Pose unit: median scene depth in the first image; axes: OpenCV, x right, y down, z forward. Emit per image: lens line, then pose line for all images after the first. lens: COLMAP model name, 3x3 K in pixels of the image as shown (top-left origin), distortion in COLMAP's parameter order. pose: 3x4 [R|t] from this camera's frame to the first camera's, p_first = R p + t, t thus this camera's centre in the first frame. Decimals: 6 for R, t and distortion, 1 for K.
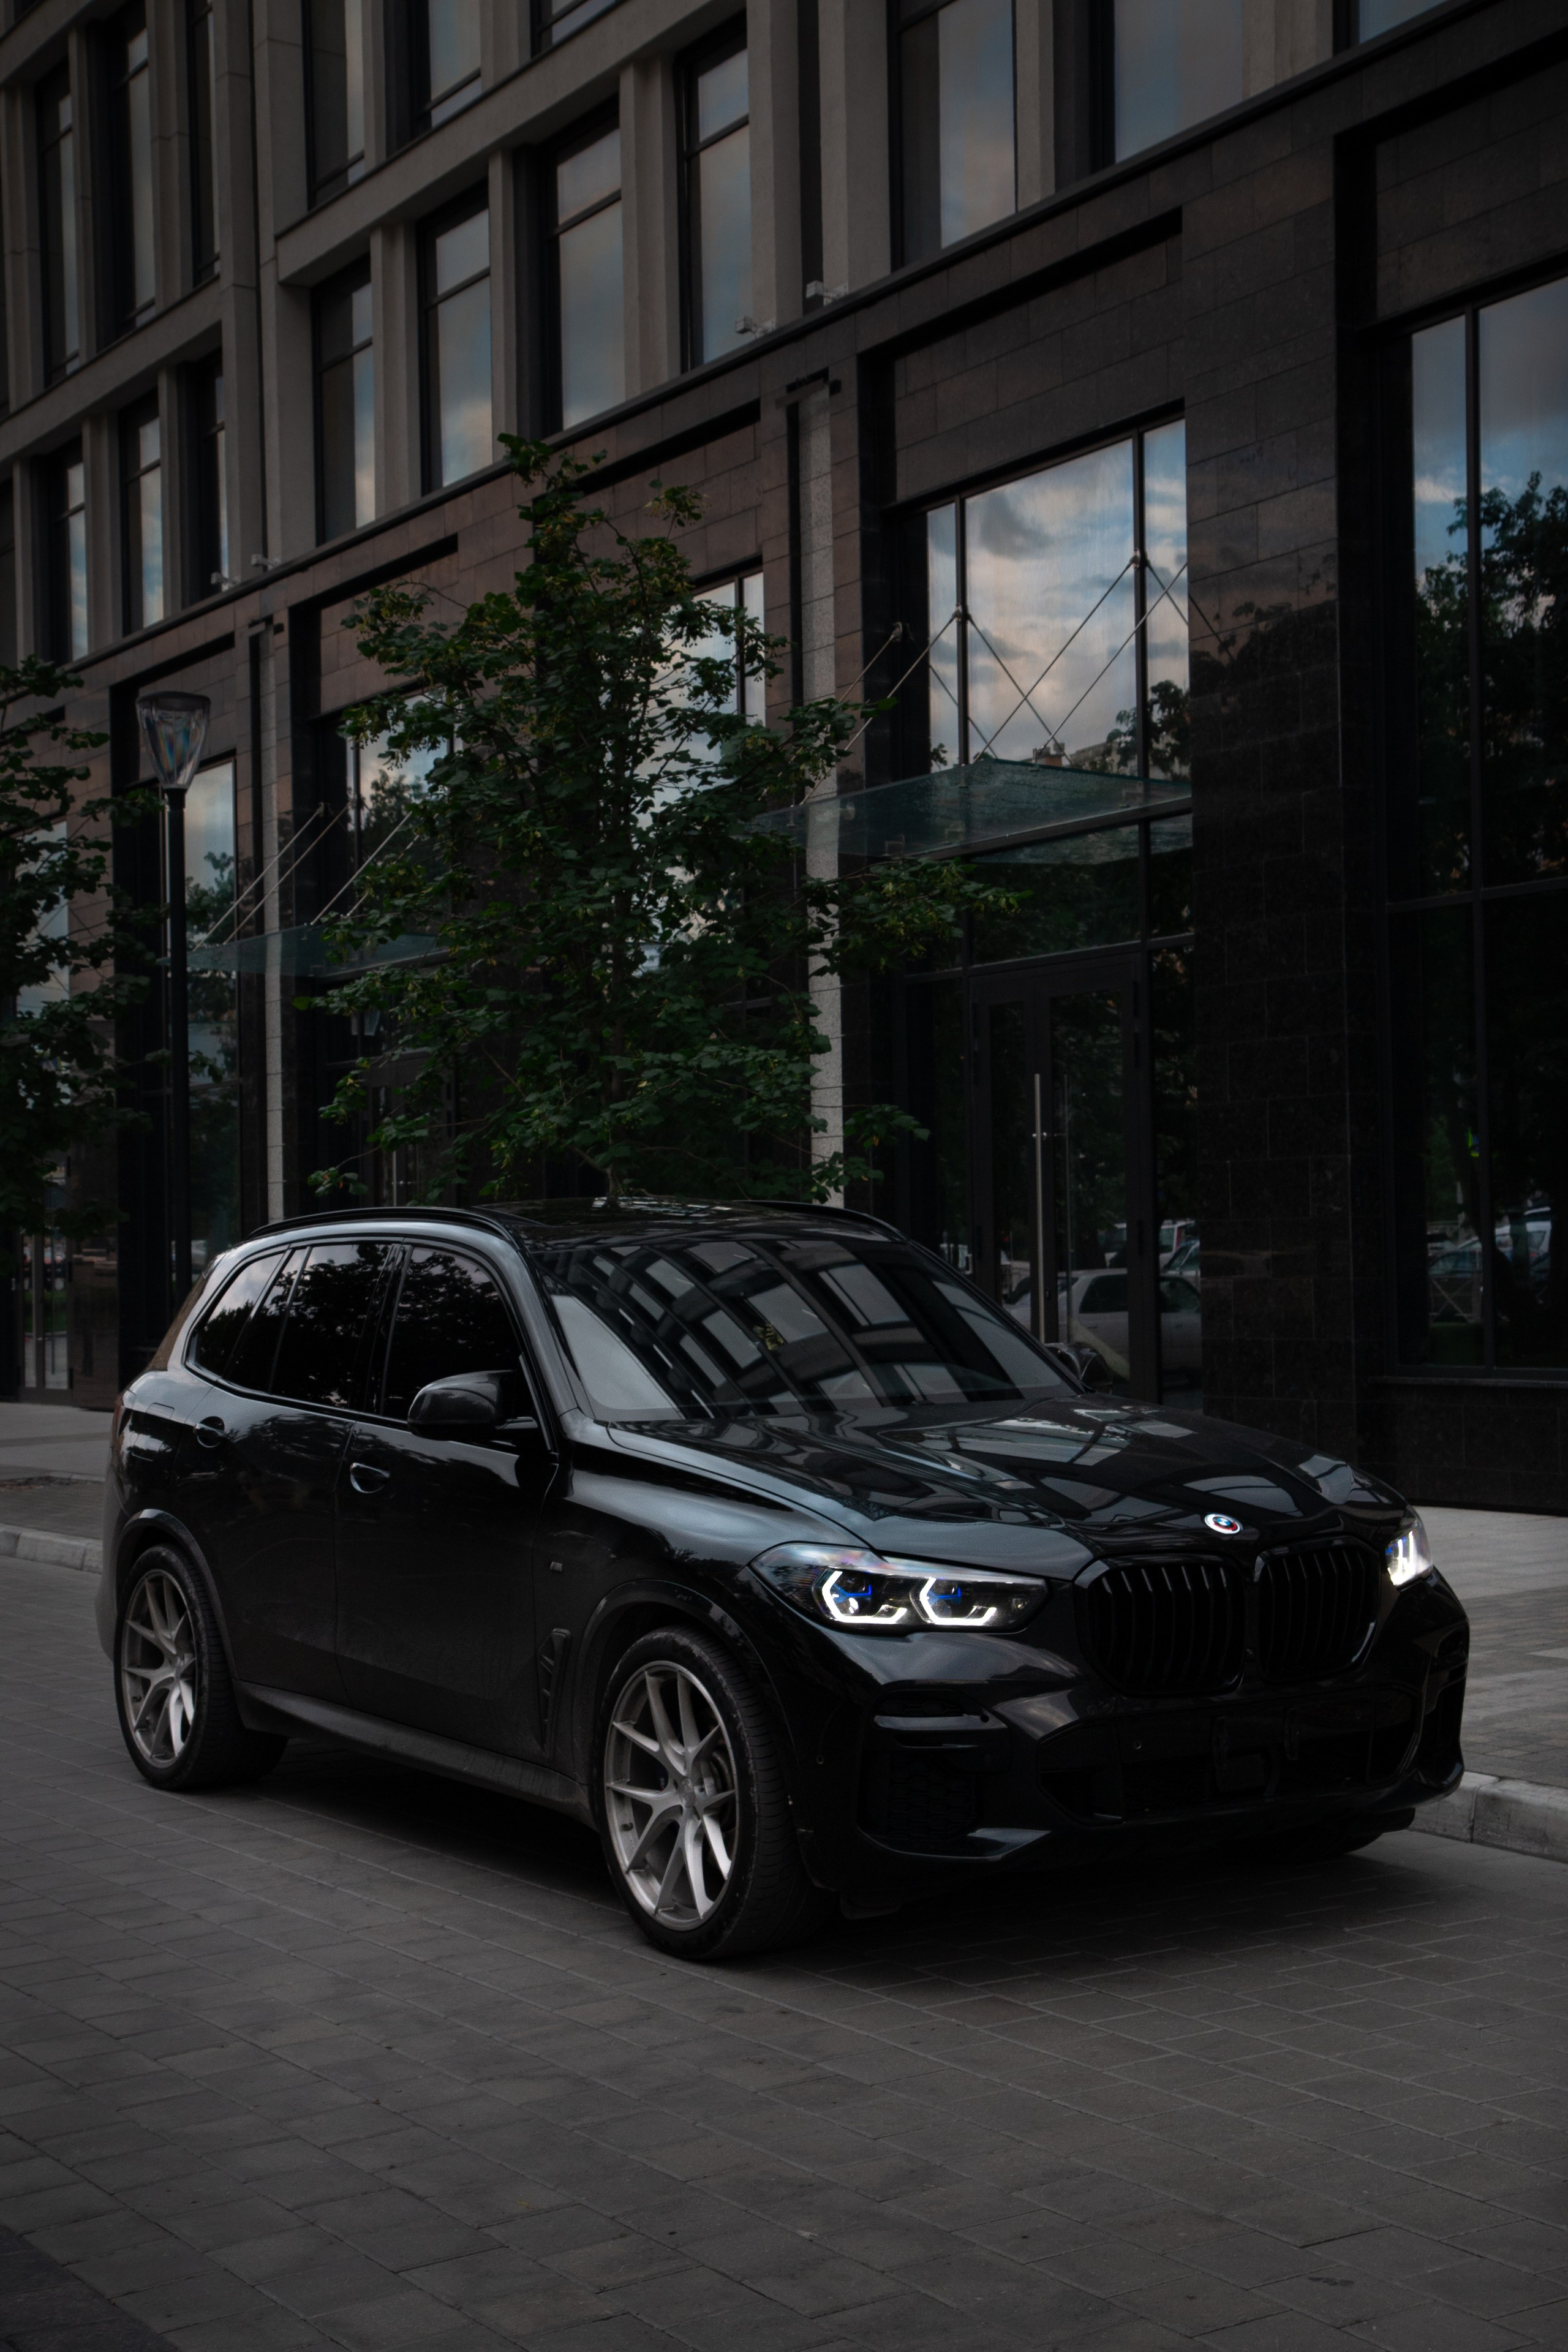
lens RADIAL K [[3249.6, 0, 758.7], [0, 3249.6, 1147.7], [0, 0, 1]] dist [0.115476, 0.161931]
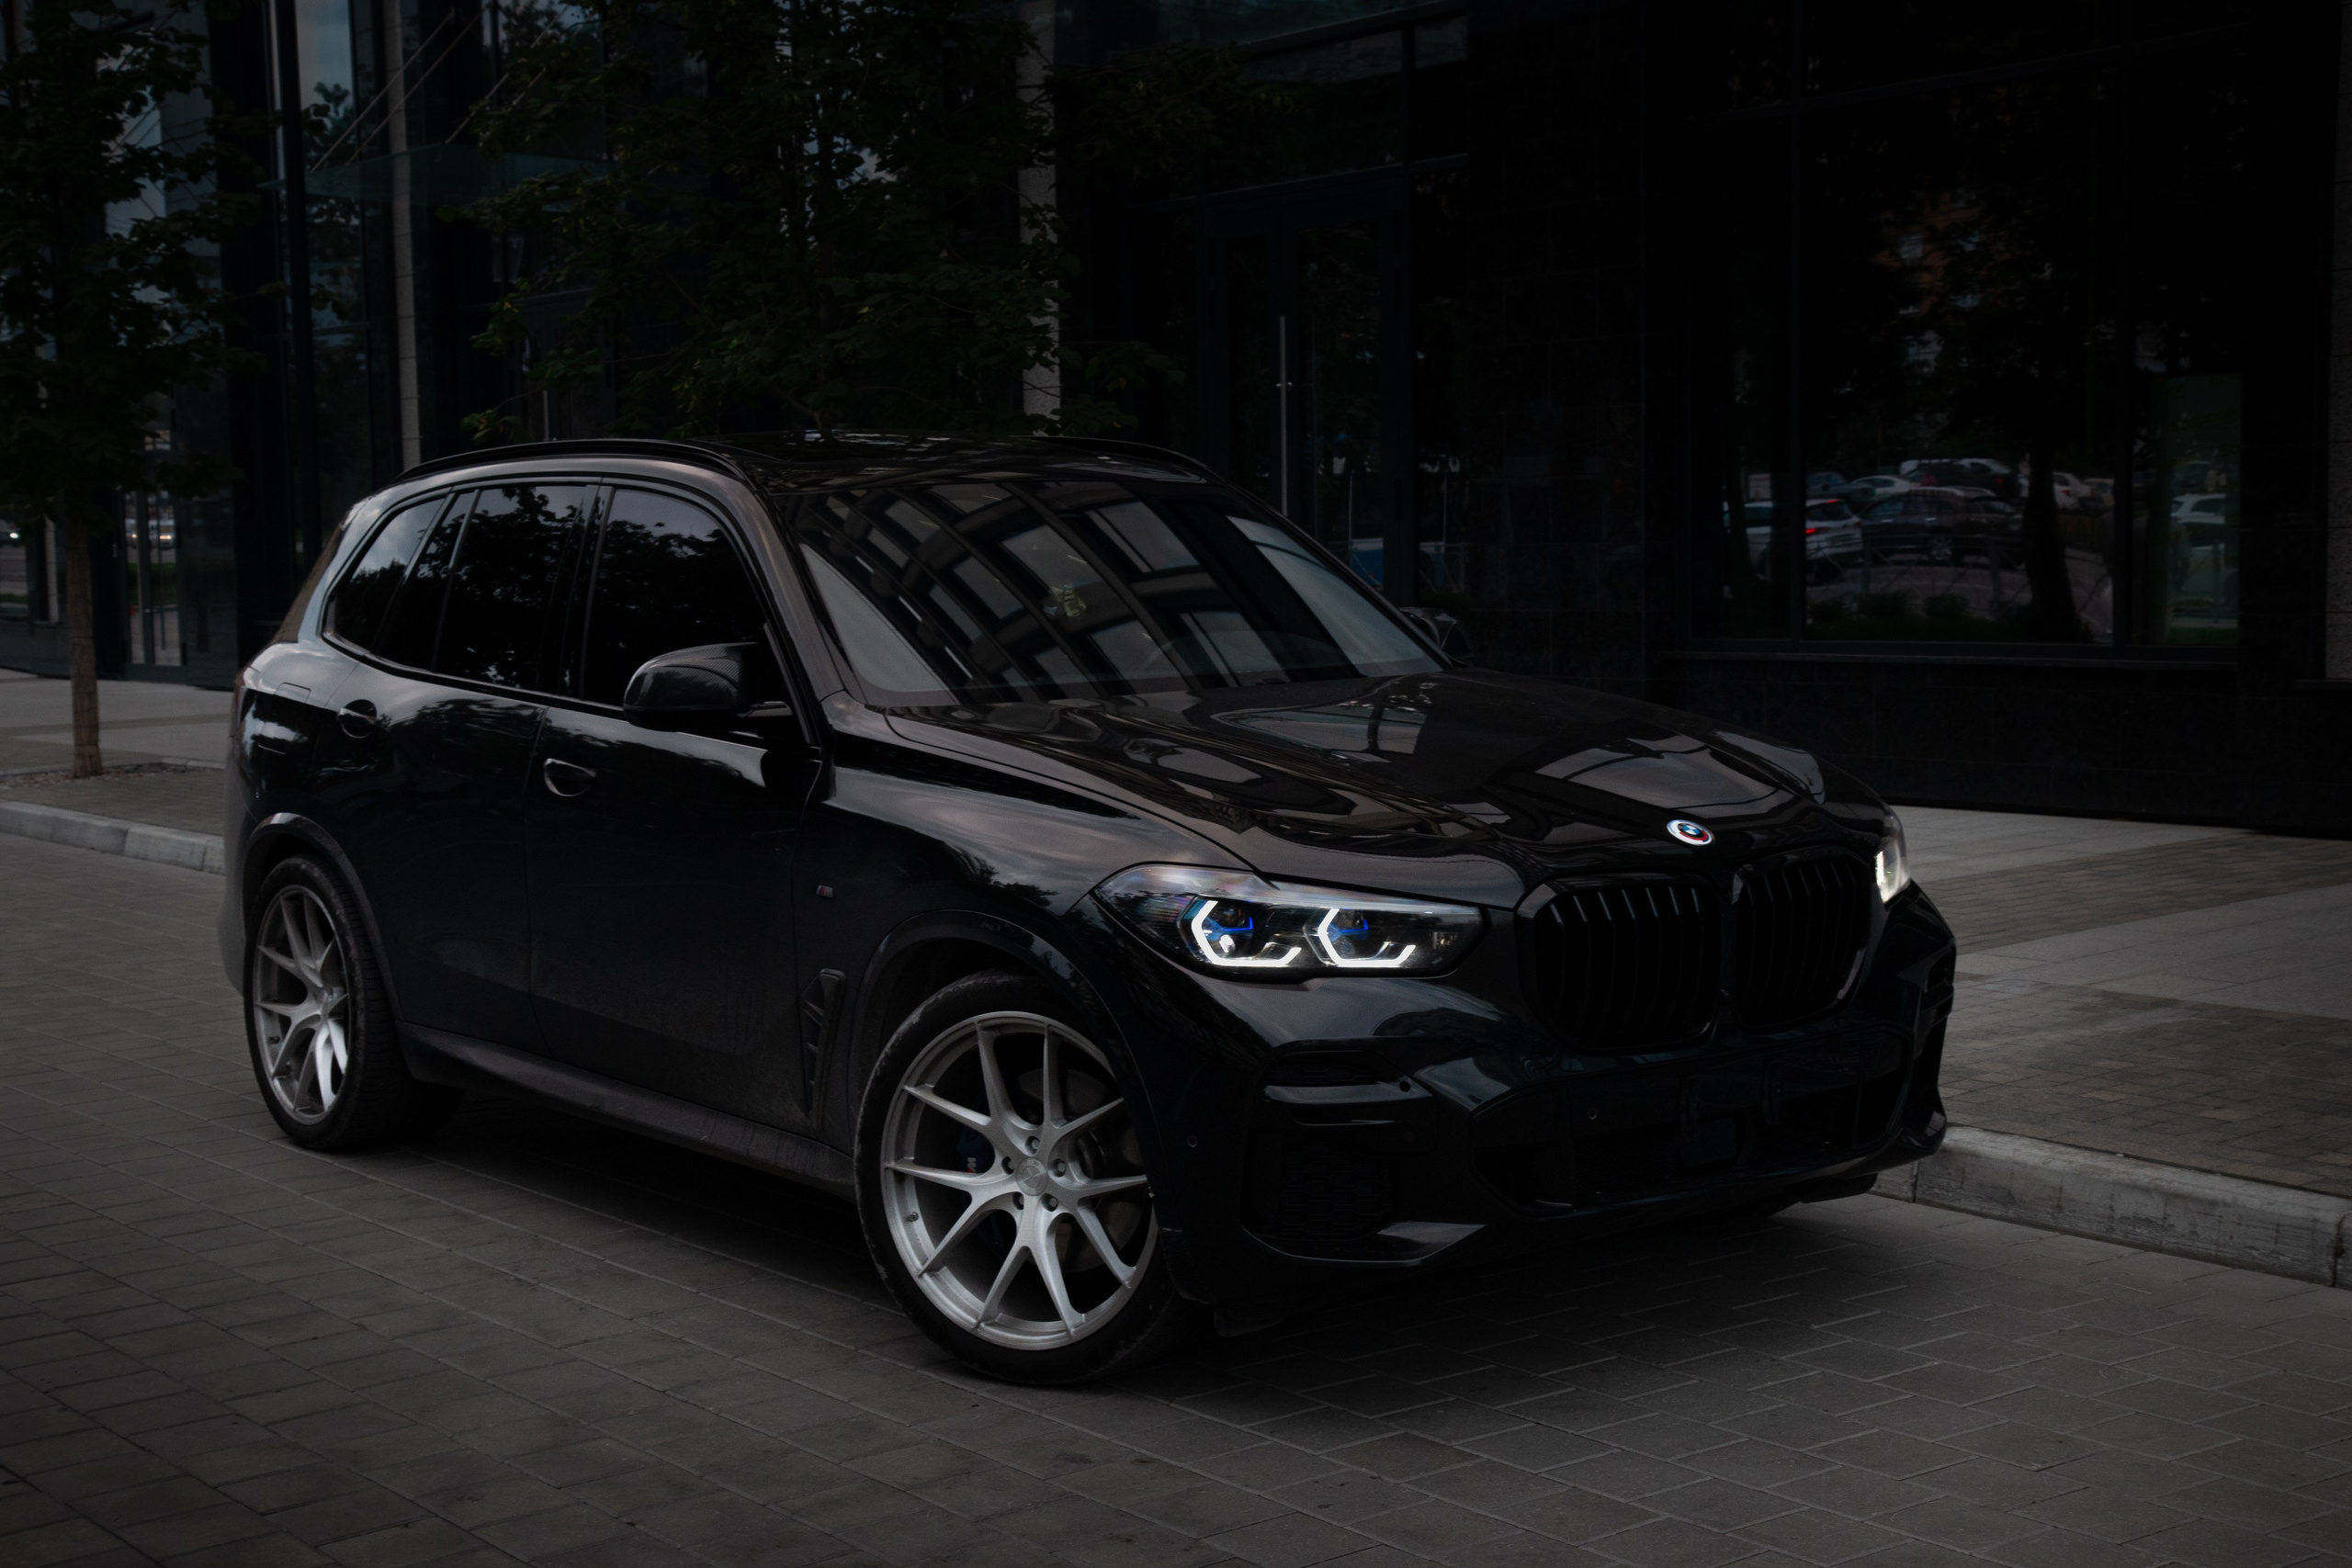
lens RADIAL K [[3254.9, 0, 1176.0], [0, 3254.9, 784.0], [0, 0, 1]] dist [0.125216, 0.098749]
pose [[0.996433, -0.003727, 0.084305, -0.023970], [-0.005459, 0.994085, 0.108471, 0.009691], [-0.084210, -0.108544, 0.990518, 0.120856]]
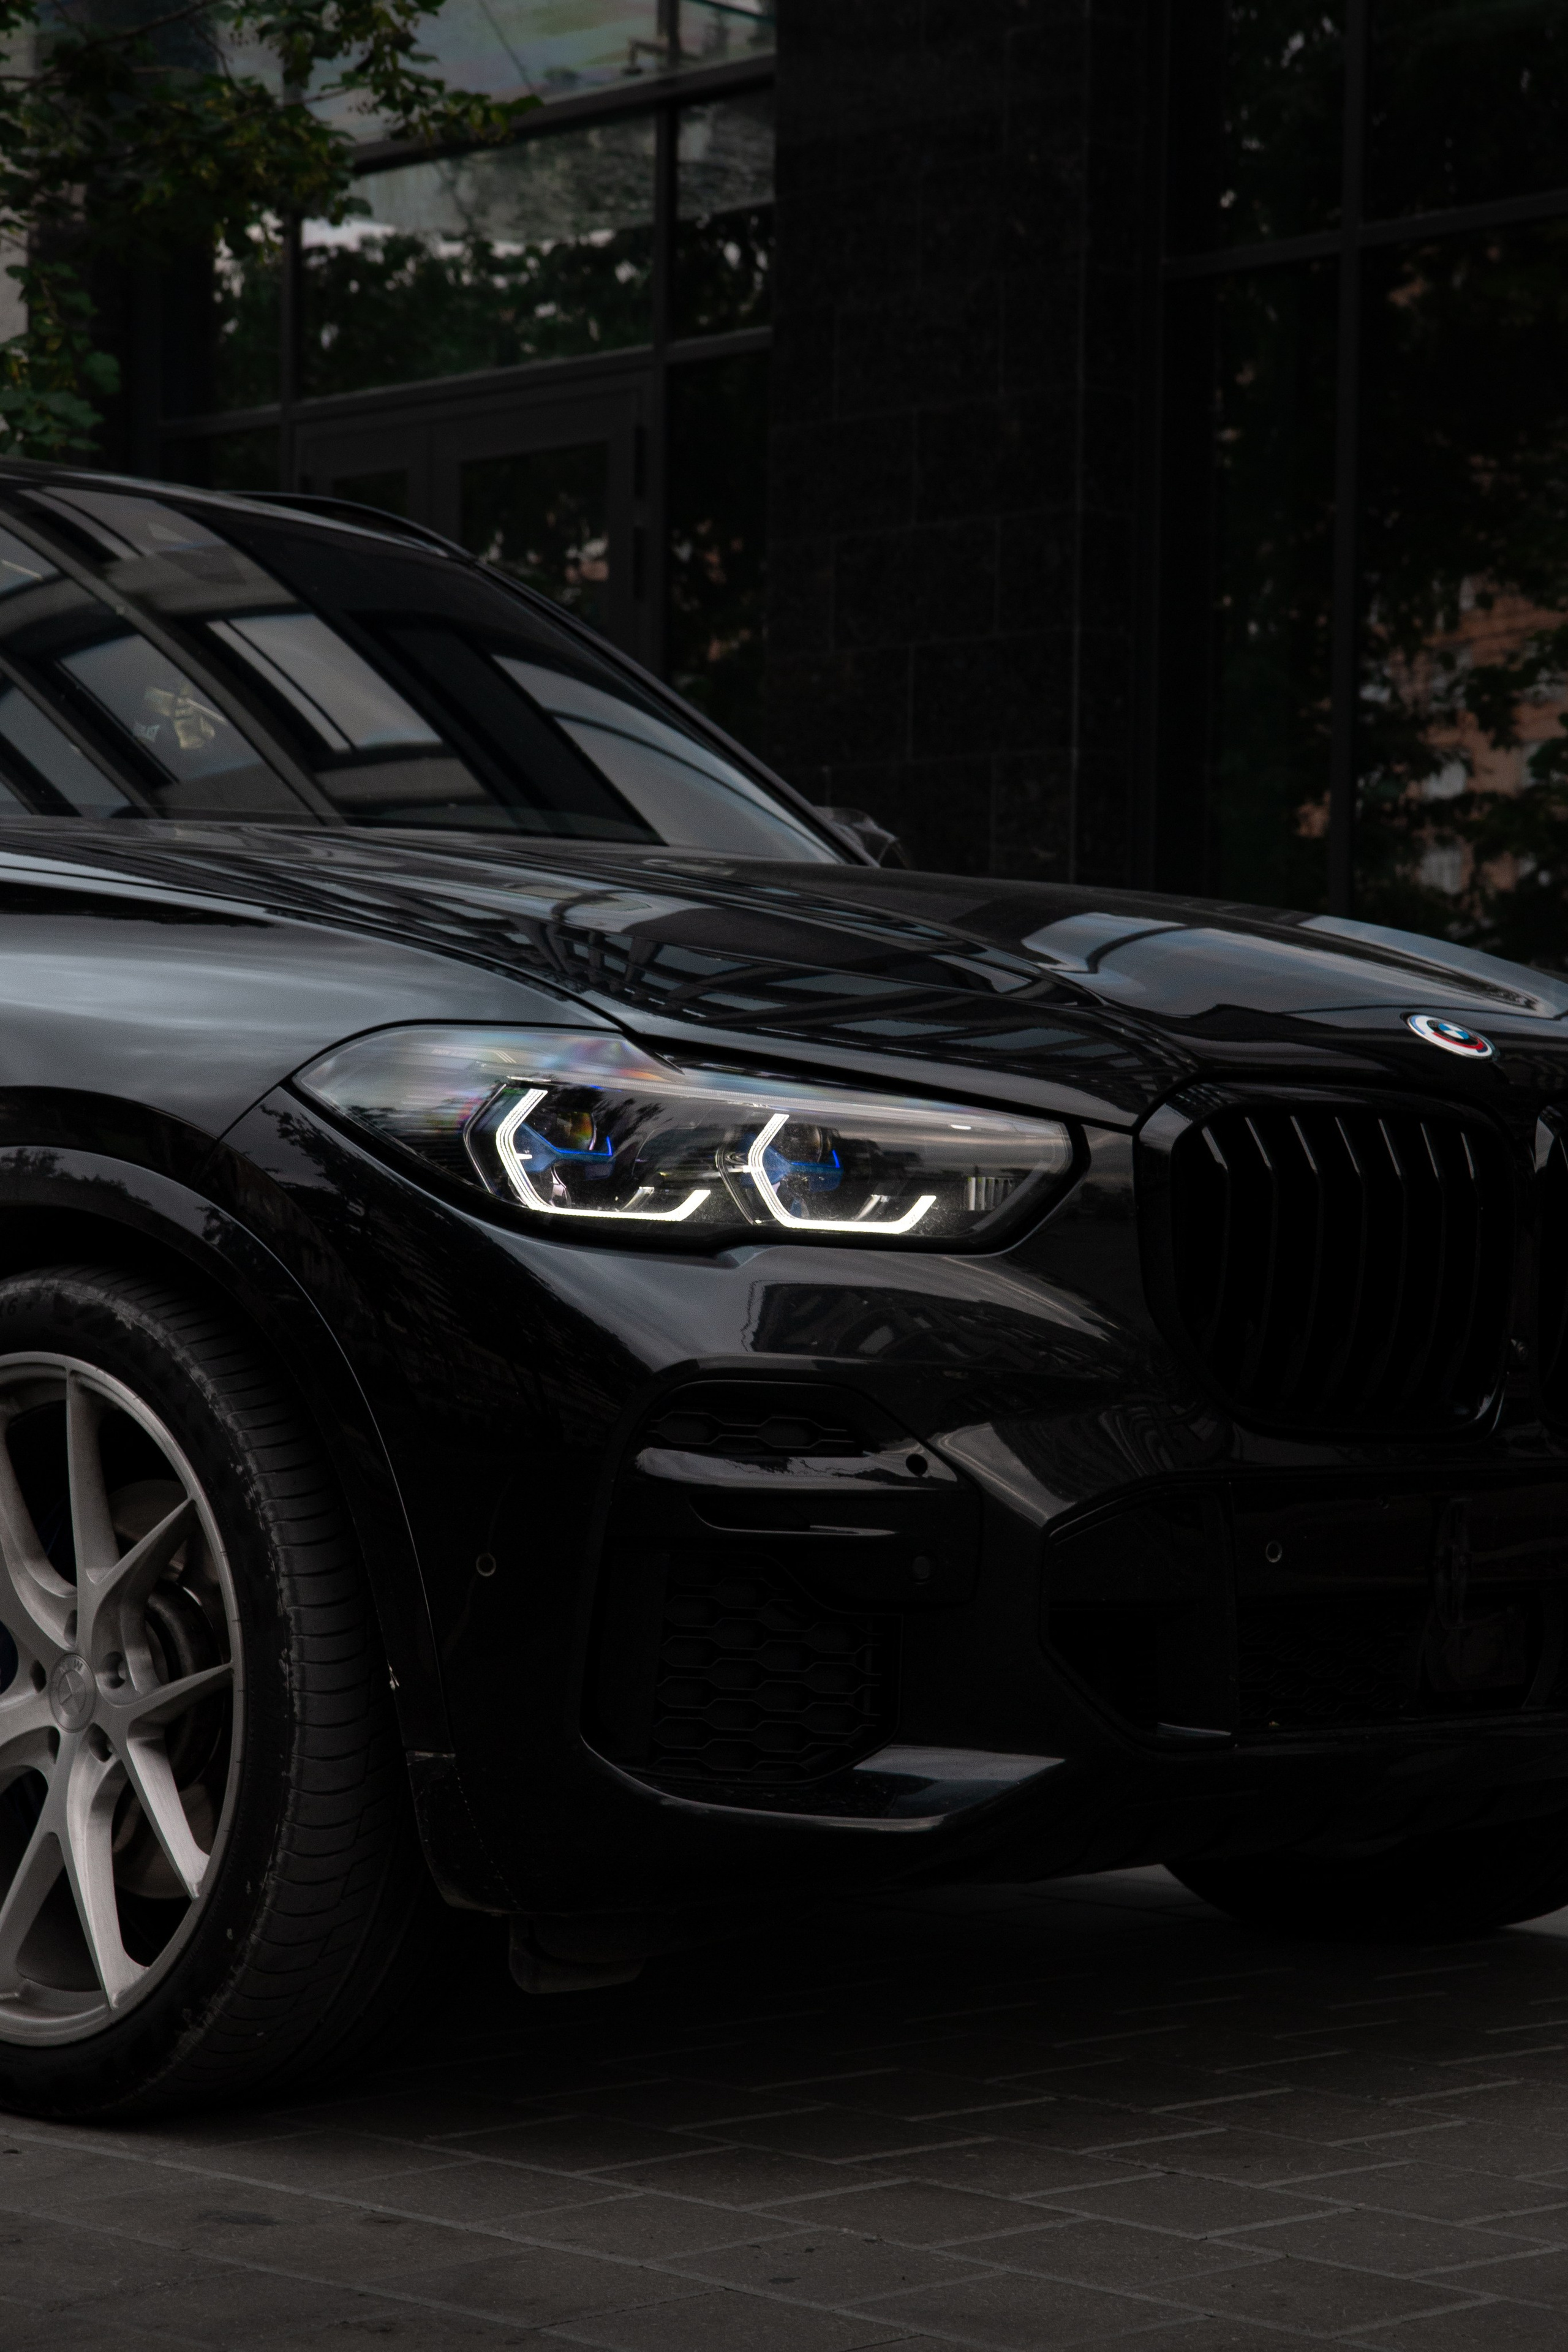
lens RADIAL K [[5400.3, 0, 725.0], [0, 5400.3, 1193.5], [0, 0, 1]] dist [0.411919, -0.038183]
pose [[0.980471, 0.034332, 0.193644, -0.038525], [-0.038011, 0.999160, 0.015315, 0.066057], [-0.192956, -0.022377, 0.980952, 0.185951]]
